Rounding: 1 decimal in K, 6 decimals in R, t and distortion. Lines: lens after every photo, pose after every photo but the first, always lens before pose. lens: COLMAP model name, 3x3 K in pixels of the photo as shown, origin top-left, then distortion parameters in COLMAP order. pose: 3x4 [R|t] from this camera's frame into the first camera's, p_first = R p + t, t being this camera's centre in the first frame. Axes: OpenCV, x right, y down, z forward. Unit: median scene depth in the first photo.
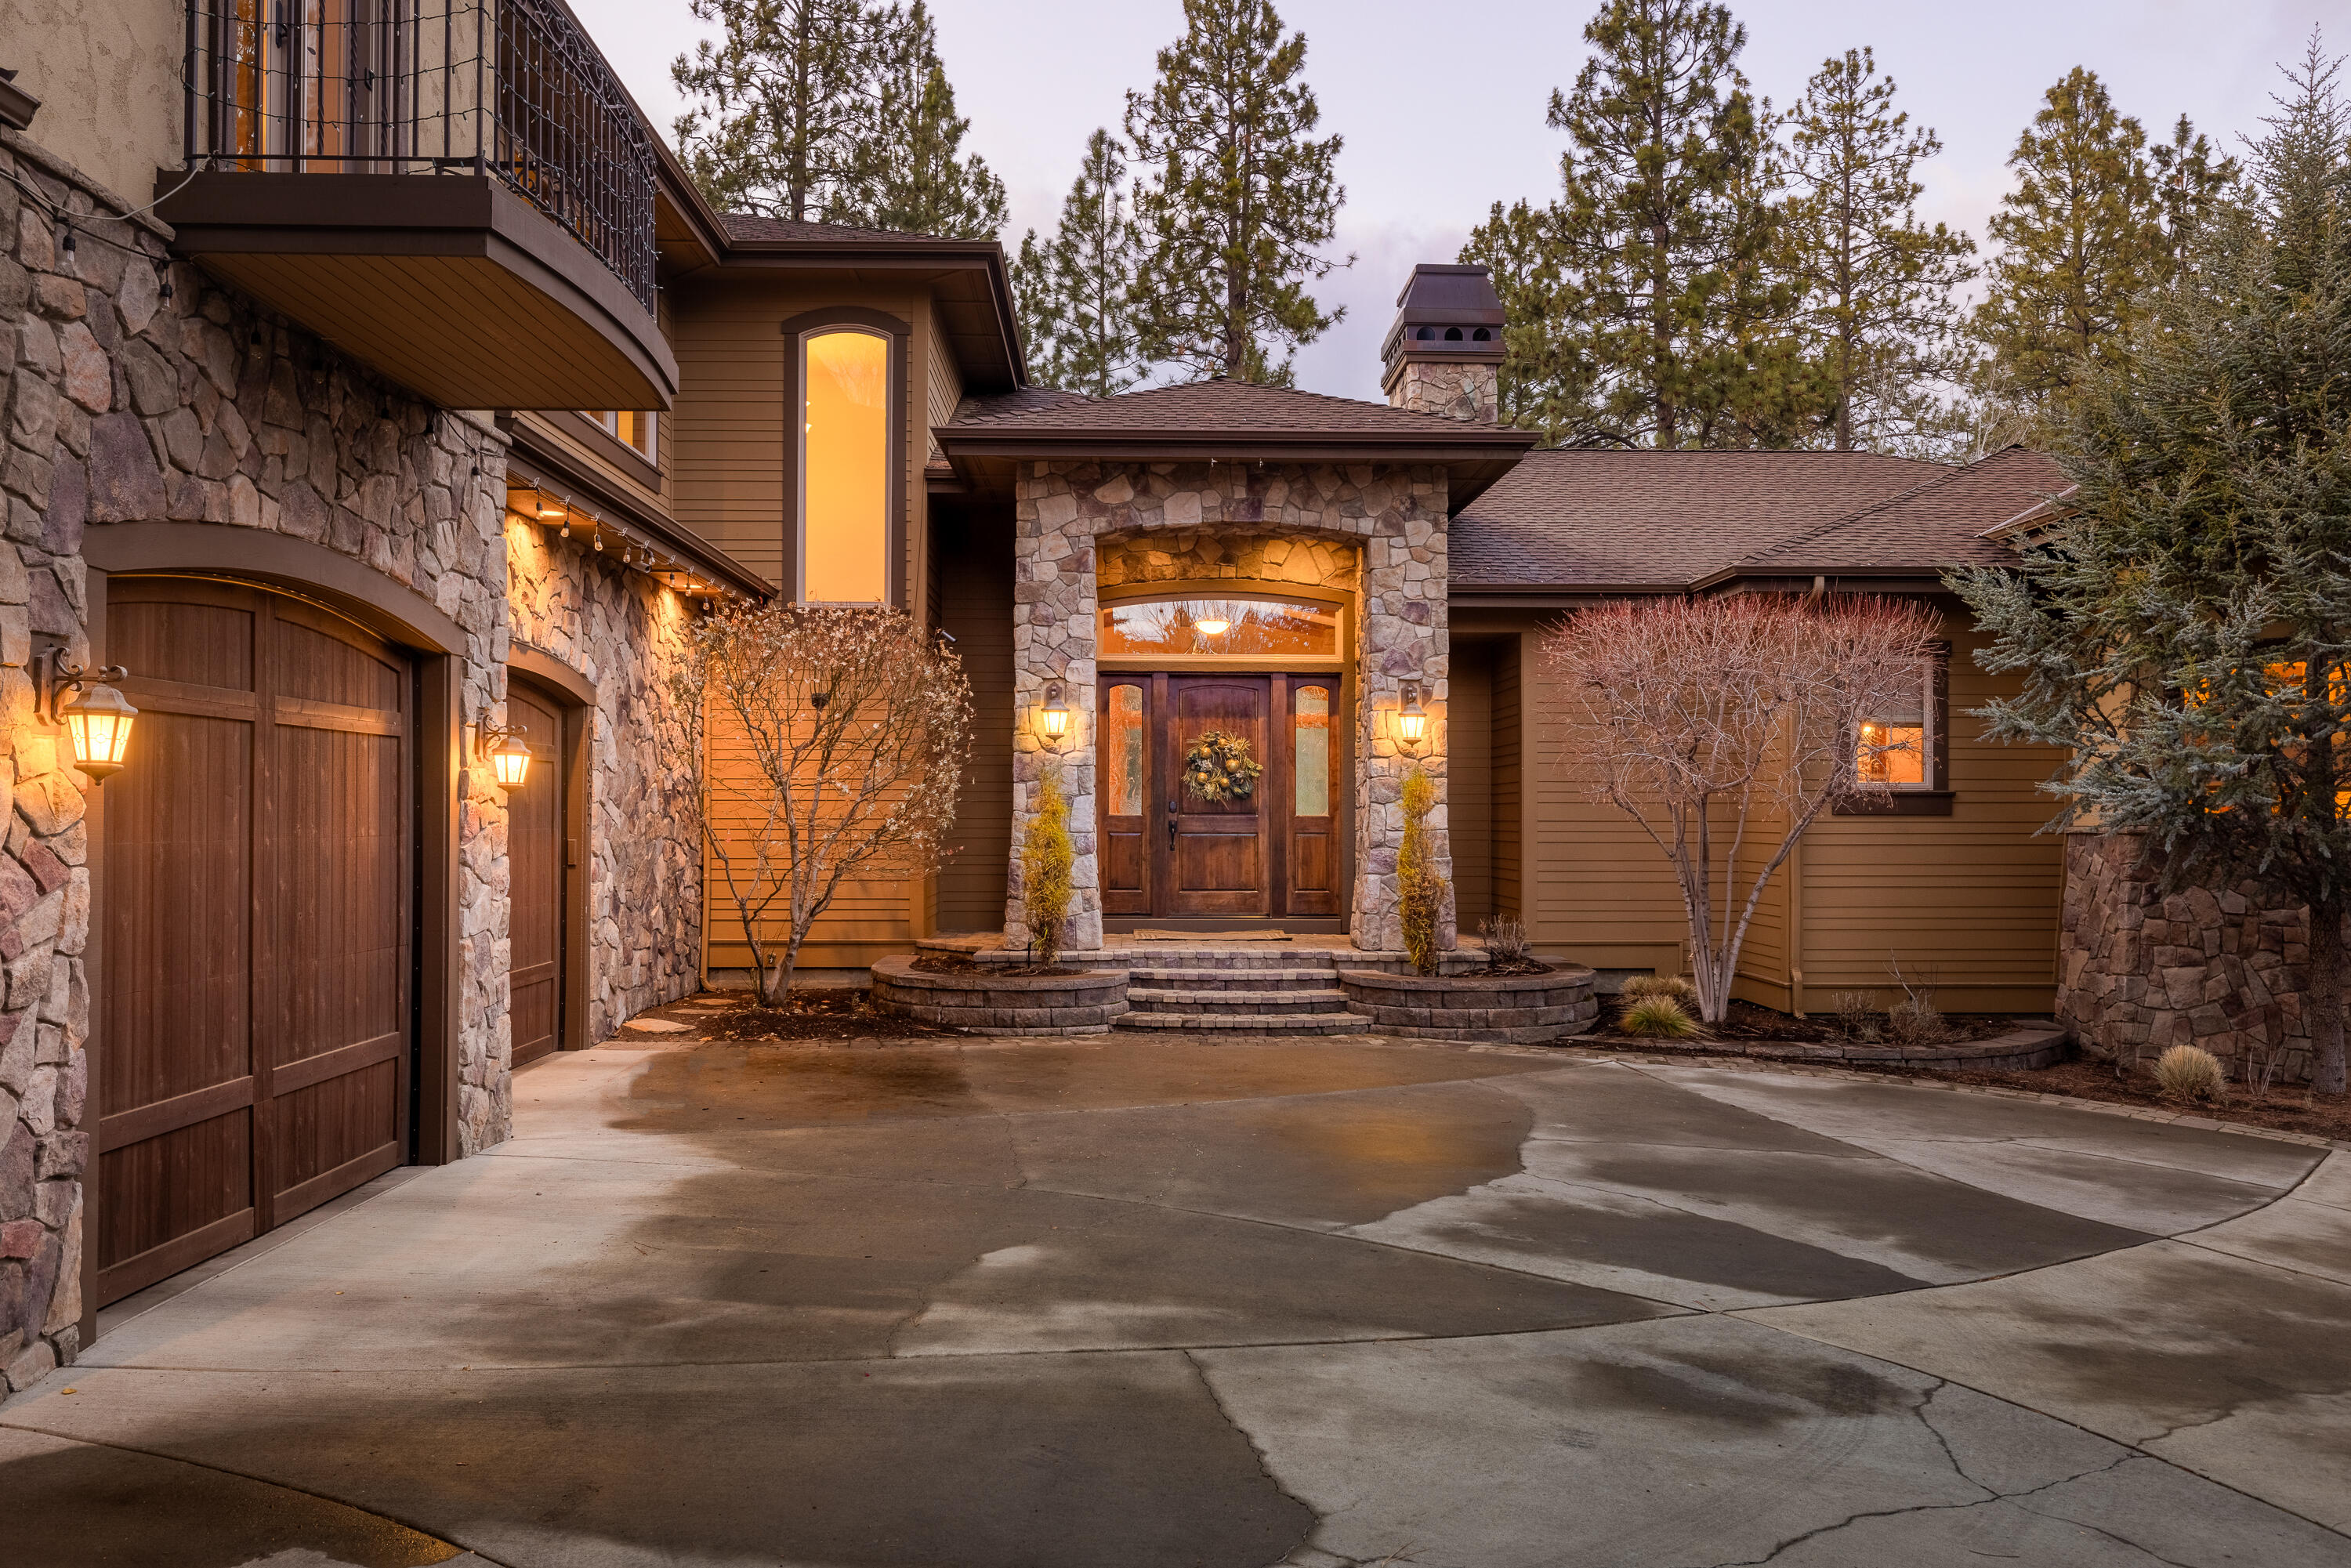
lens RADIAL K [[1789.1, 0, 1173.2], [0, 1789.1, 783.5], [0, 0, 1]] dist [-0.004211, -0.001899]
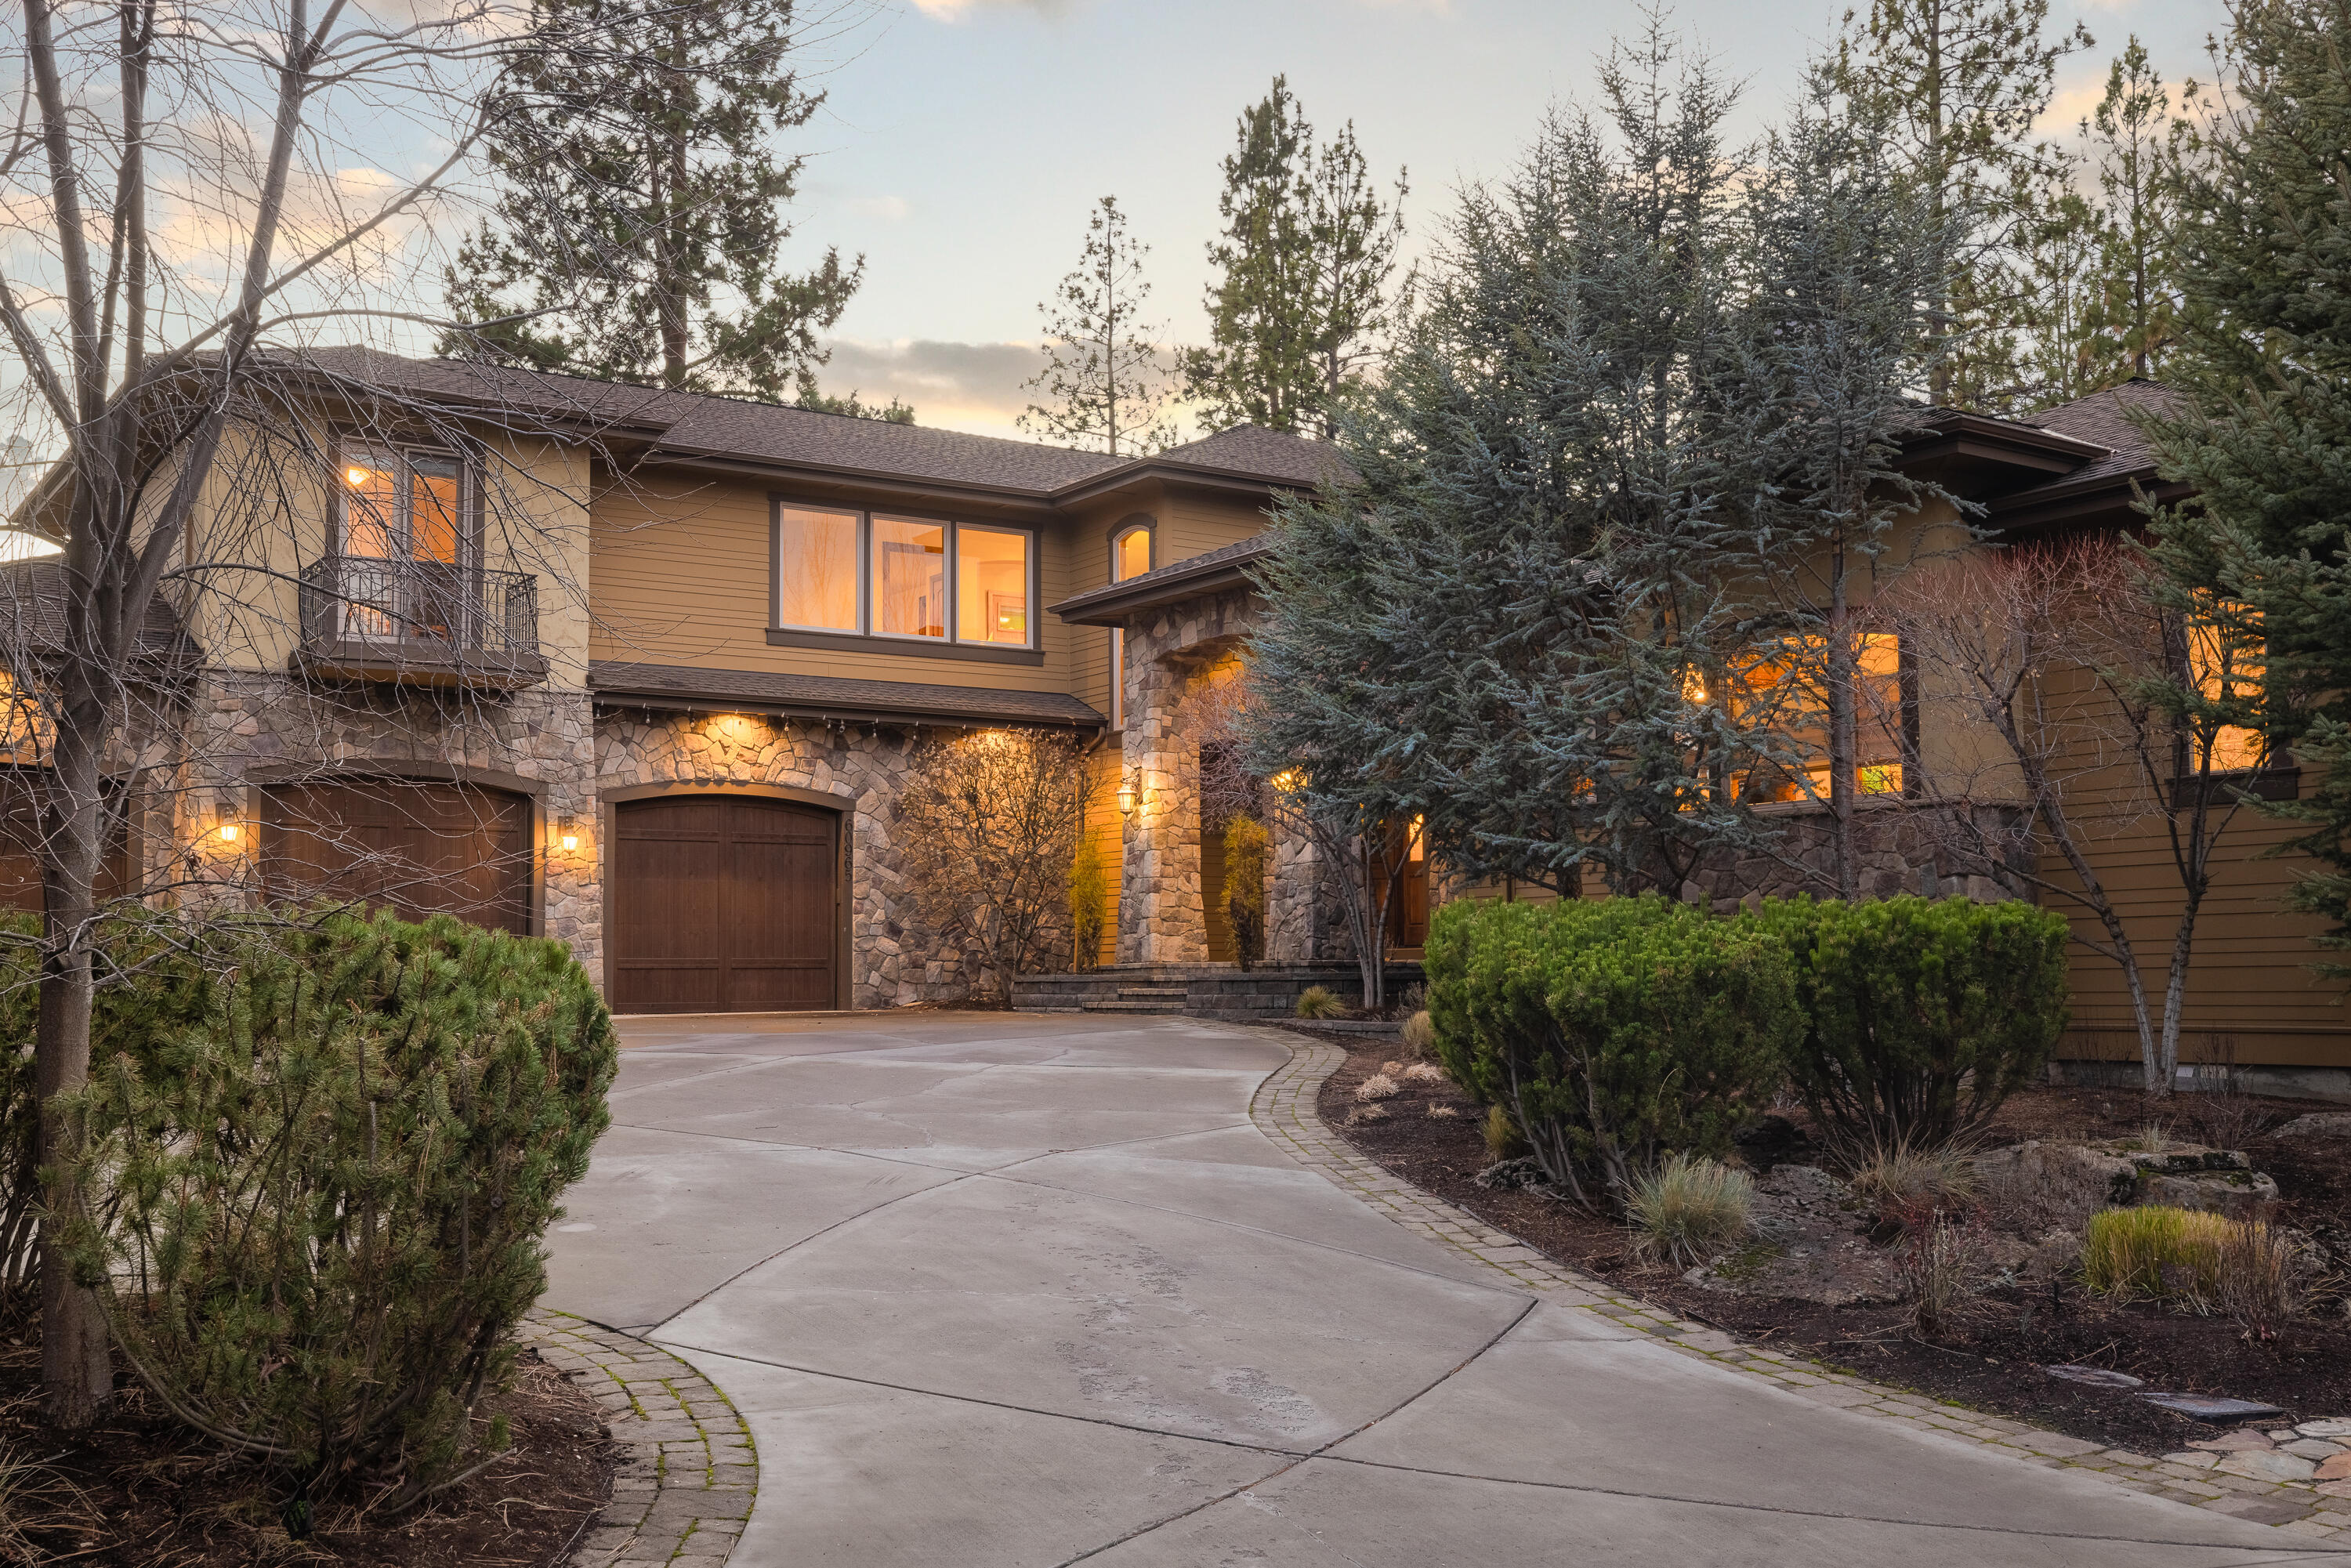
lens RADIAL K [[2363.7, 0, 1174.1], [0, 2363.7, 786.2], [0, 0, 1]] dist [-0.013644, 0.000000]
pose [[0.530549, -0.077795, -0.844077, 1.571105], [0.022499, 0.996721, -0.077722, 0.103806], [0.847355, 0.022245, 0.530560, 0.052537]]
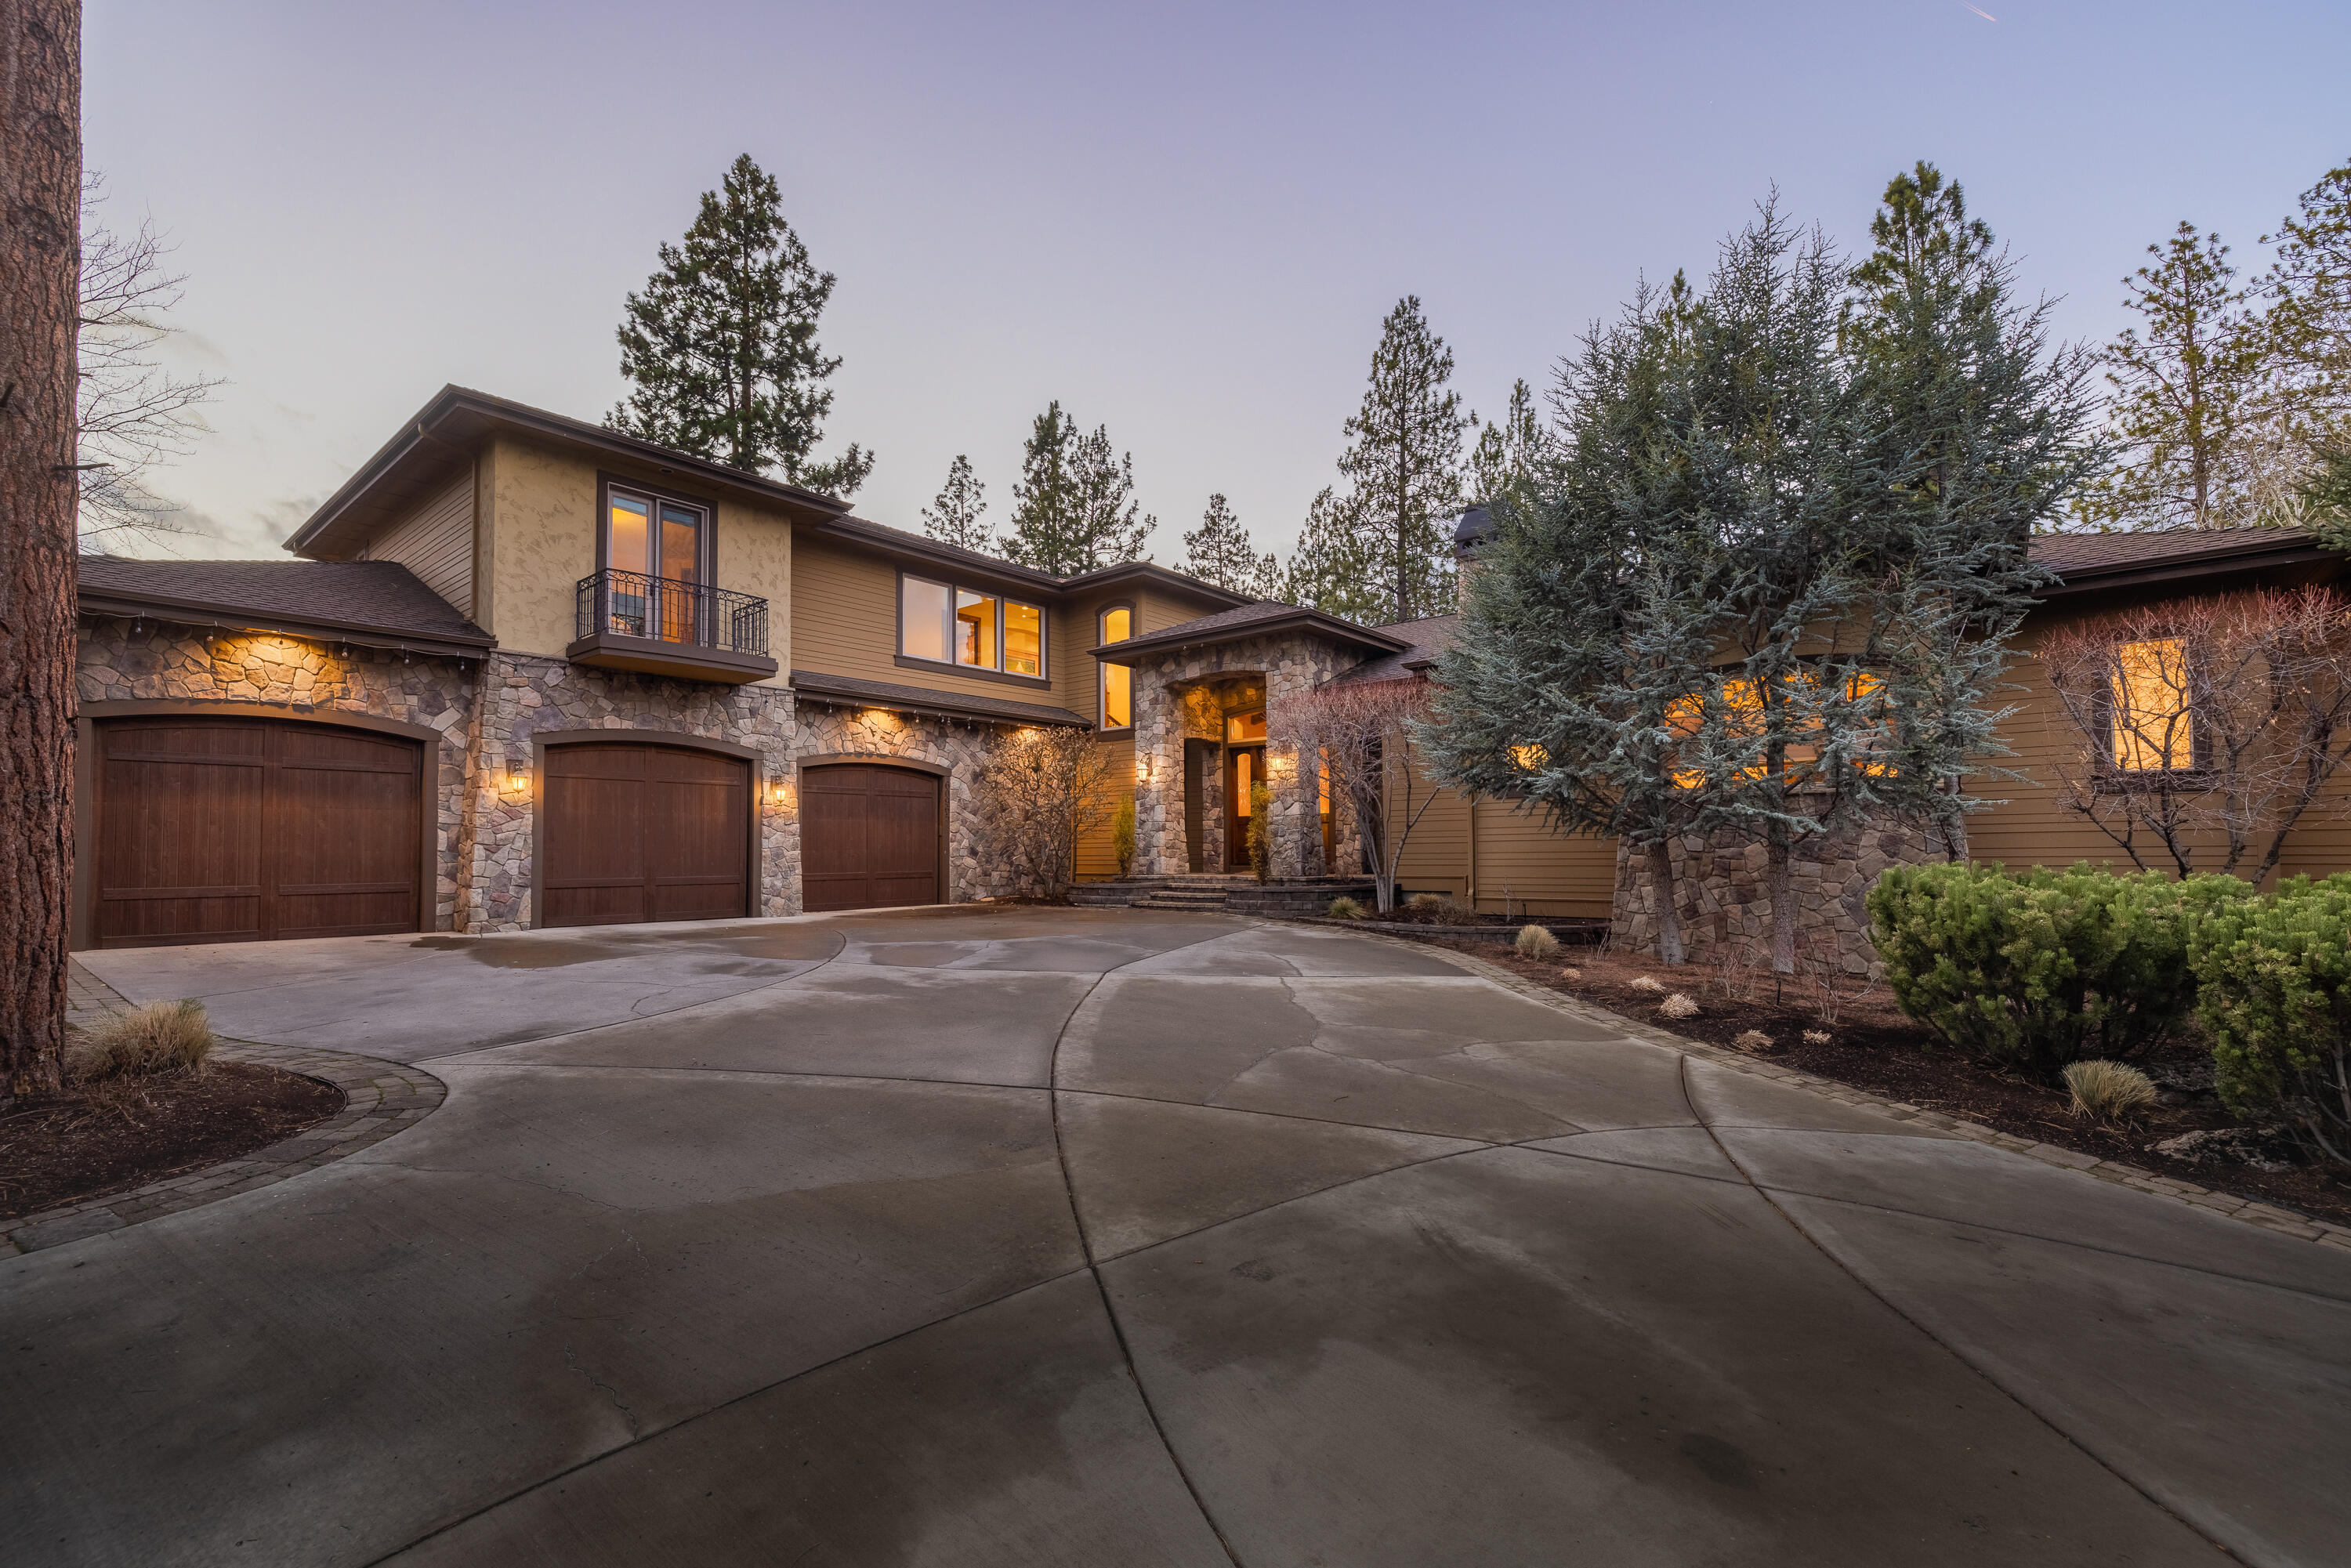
lens RADIAL K [[1010.2, 0, 1183.2], [0, 1010.2, 807.4], [0, 0, 1]] dist [0.001186, -0.000051]
pose [[0.755098, -0.039386, -0.654428, 0.828363], [0.021407, 0.999143, -0.035433, 0.057354], [0.655263, 0.012746, 0.755293, 0.080390]]
